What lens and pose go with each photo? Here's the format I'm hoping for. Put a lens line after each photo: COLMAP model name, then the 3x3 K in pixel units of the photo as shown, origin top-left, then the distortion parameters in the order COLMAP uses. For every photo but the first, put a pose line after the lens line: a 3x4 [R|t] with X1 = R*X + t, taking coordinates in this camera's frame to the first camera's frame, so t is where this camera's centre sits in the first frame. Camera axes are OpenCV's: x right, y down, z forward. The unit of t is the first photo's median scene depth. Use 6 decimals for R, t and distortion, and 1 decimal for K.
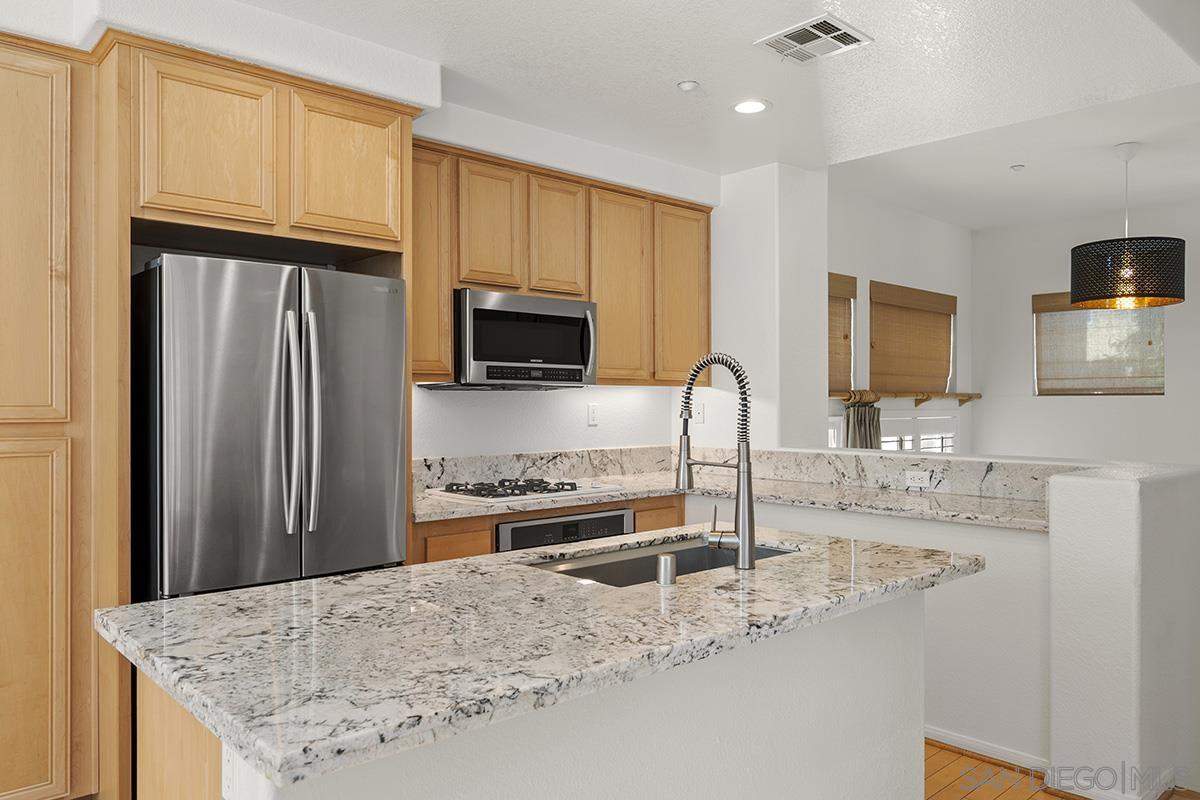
lens RADIAL K [[849.3, 0, 600.0], [0, 849.3, 400.0], [0, 0, 1]] dist [0.001240, -0.000102]
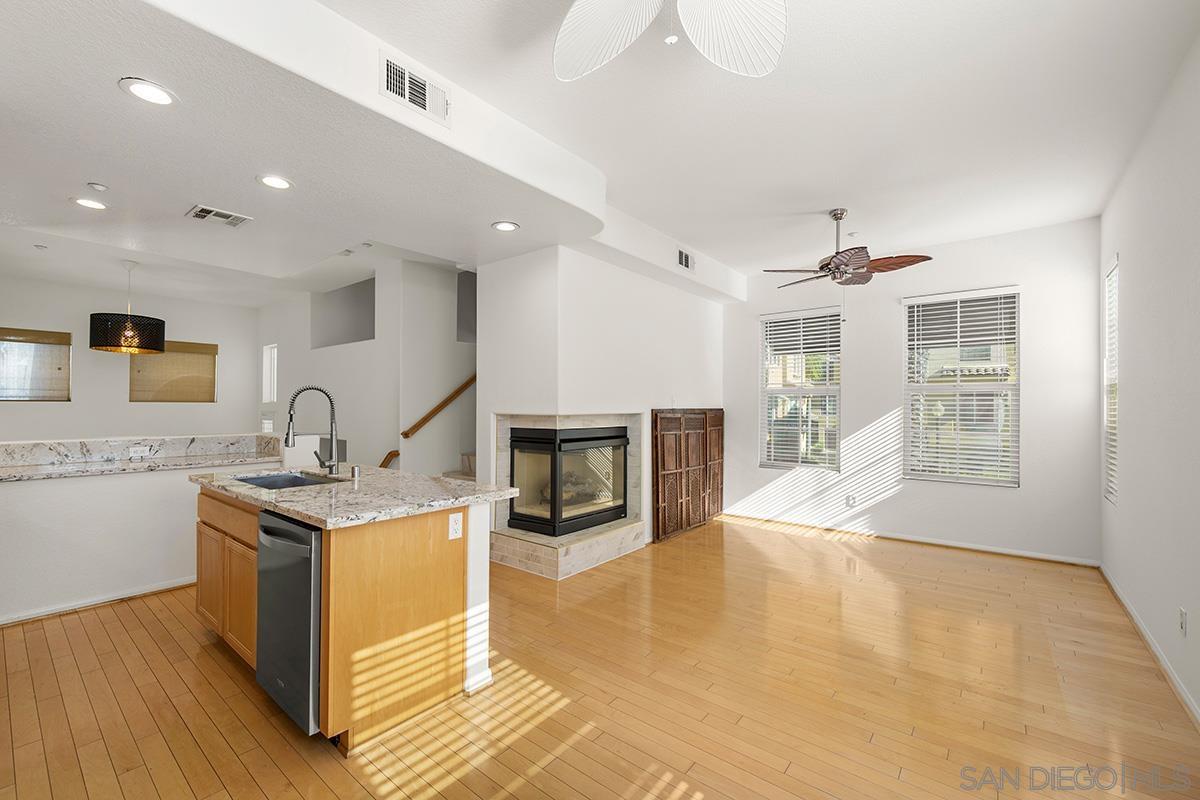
lens RADIAL K [[493.9, 0, 600.9], [0, 493.9, 401.7], [0, 0, 1]] dist [0.000457, -0.000045]
pose [[-0.155253, 0.011608, 0.987807, -0.718650], [-0.005735, 0.999904, -0.012651, 0.000483], [-0.987858, -0.007630, -0.155172, 0.238122]]
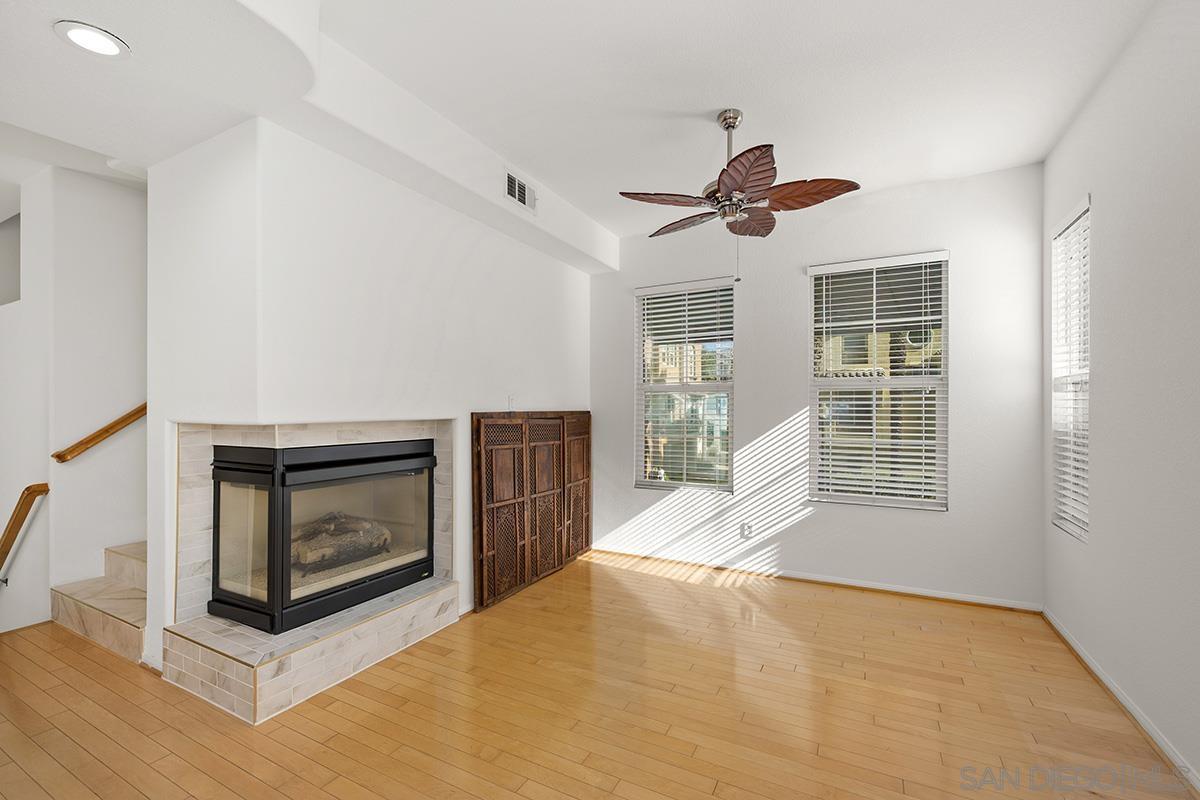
lens RADIAL K [[506.6, 0, 601.2], [0, 506.6, 406.6], [0, 0, 1]] dist [-0.001633, -0.000122]
pose [[-0.343381, 0.006801, 0.939172, -0.397754], [-0.000941, 0.999971, -0.007585, -0.000940], [-0.939196, -0.003488, -0.343364, 0.013431]]
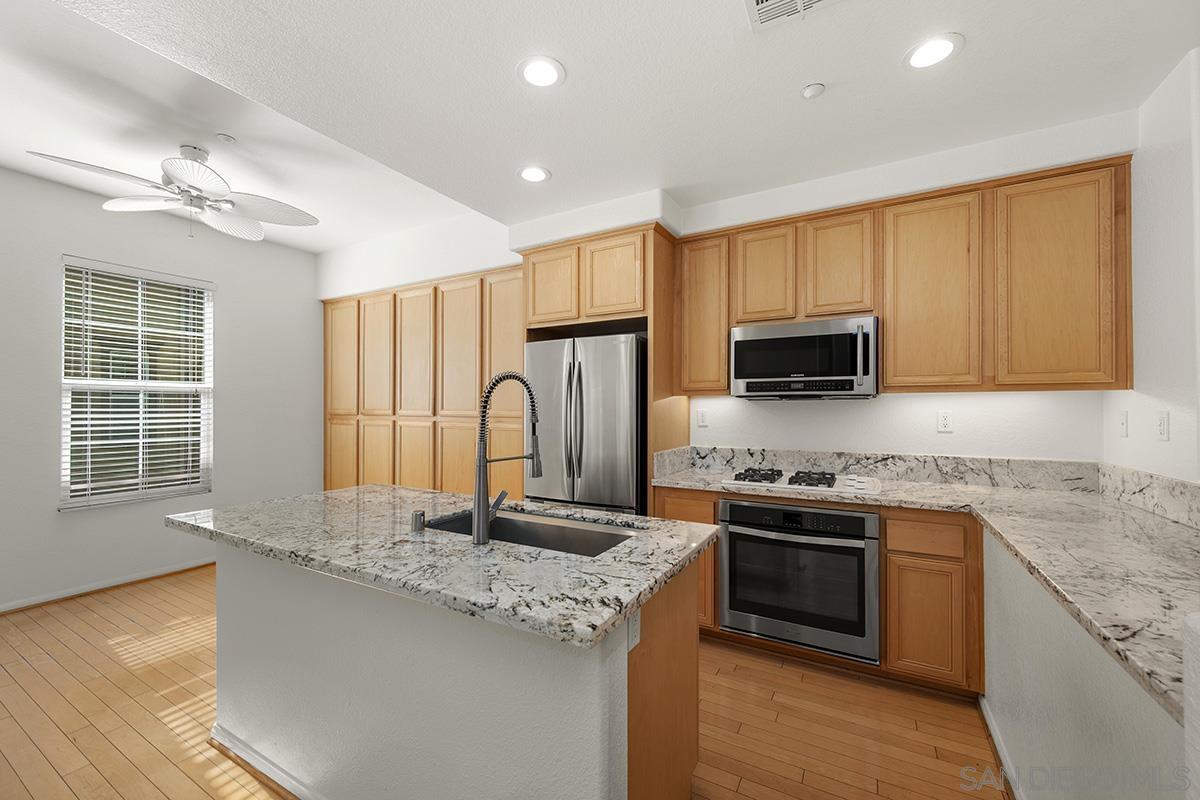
lens RADIAL K [[473.9, 0, 598.6], [0, 473.9, 406.0], [0, 0, 1]] dist [-0.001506, -0.000147]
pose [[0.309770, -0.003942, -0.950803, 0.464824], [0.001601, 0.999992, -0.003624, -0.000122], [0.950810, -0.000399, 0.309774, 0.497235]]
